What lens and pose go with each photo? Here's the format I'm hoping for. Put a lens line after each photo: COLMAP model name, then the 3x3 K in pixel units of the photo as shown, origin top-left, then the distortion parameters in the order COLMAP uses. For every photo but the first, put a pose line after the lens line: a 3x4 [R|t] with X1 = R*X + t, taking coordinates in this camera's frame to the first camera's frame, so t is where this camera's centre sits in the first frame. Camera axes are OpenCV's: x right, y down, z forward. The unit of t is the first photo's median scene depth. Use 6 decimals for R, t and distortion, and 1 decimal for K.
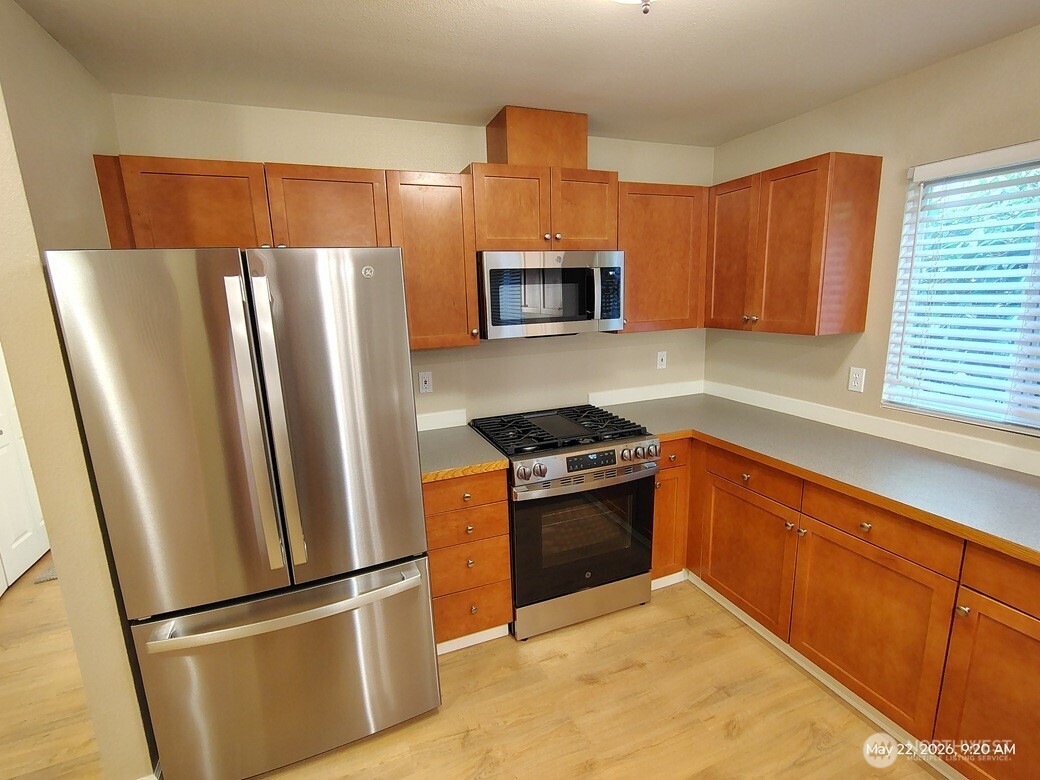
lens RADIAL K [[488.0, 0, 520.0], [0, 488.0, 390.0], [0, 0, 1]] dist [-0.003367, -0.000418]
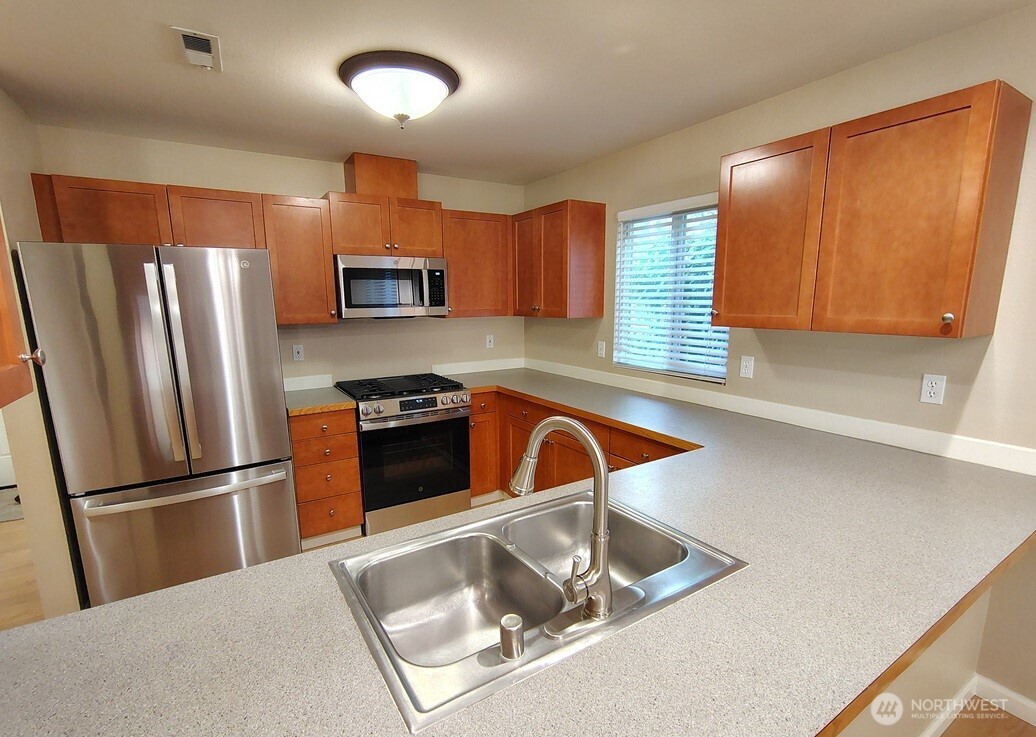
lens RADIAL K [[489.7, 0, 514.6], [0, 489.7, 389.7], [0, 0, 1]] dist [0.000559, 0.000230]
pose [[0.985263, -0.009017, 0.170806, 0.177841], [0.012201, 0.999771, -0.017606, 0.131749], [-0.170608, 0.019430, 0.985147, -0.453617]]
